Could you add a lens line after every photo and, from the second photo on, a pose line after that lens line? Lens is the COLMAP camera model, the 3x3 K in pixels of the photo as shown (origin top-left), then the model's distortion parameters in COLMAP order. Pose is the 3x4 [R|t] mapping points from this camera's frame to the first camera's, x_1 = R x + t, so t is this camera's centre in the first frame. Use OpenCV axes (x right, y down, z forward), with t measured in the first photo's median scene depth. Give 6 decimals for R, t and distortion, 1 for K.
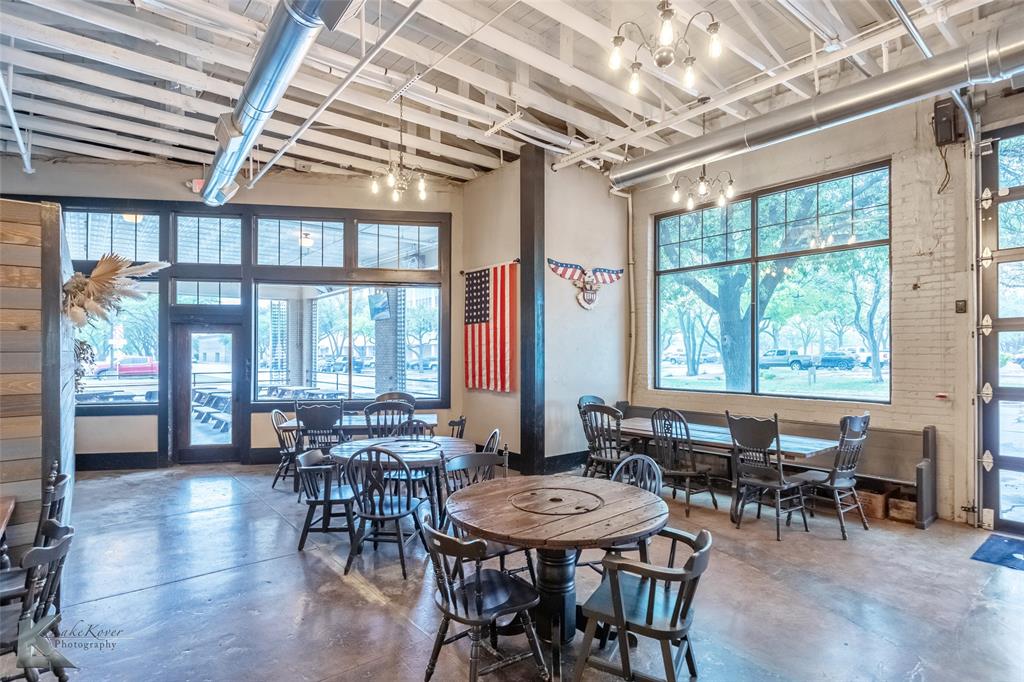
lens RADIAL K [[546.4, 0, 514.8], [0, 546.4, 345.7], [0, 0, 1]] dist [0.005050, 0.000451]
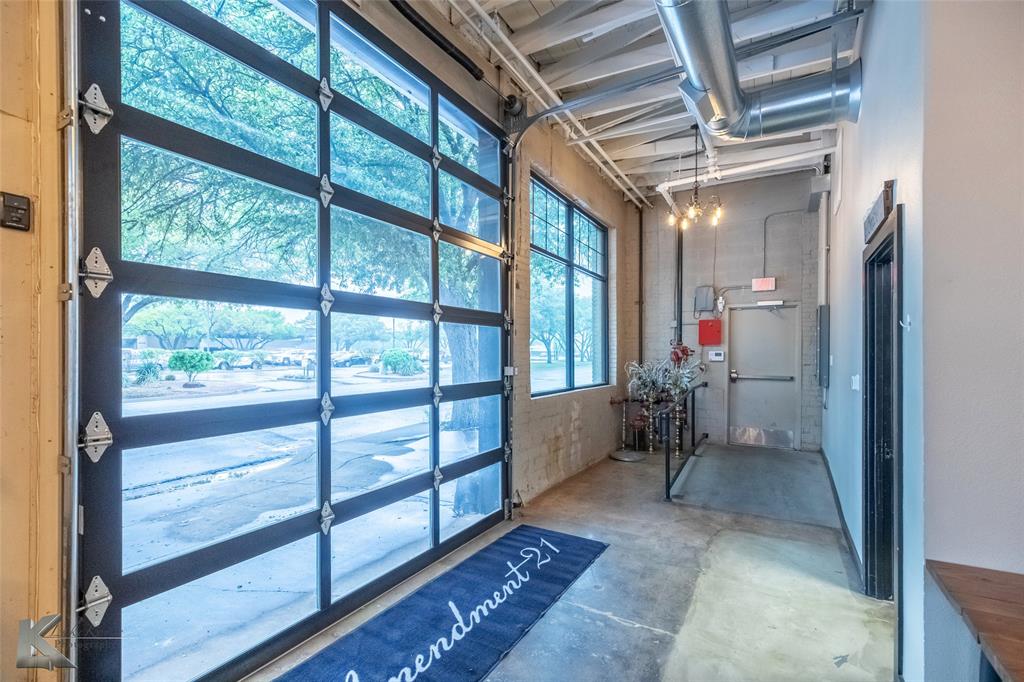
lens RADIAL K [[463.0, 0, 525.0], [0, 463.0, 354.8], [0, 0, 1]] dist [0.008525, -0.002536]
pose [[-0.348658, 0.001001, 0.937250, 0.420268], [-0.009448, 0.999945, -0.004583, 0.022124], [-0.937202, -0.010453, -0.348629, 0.821655]]
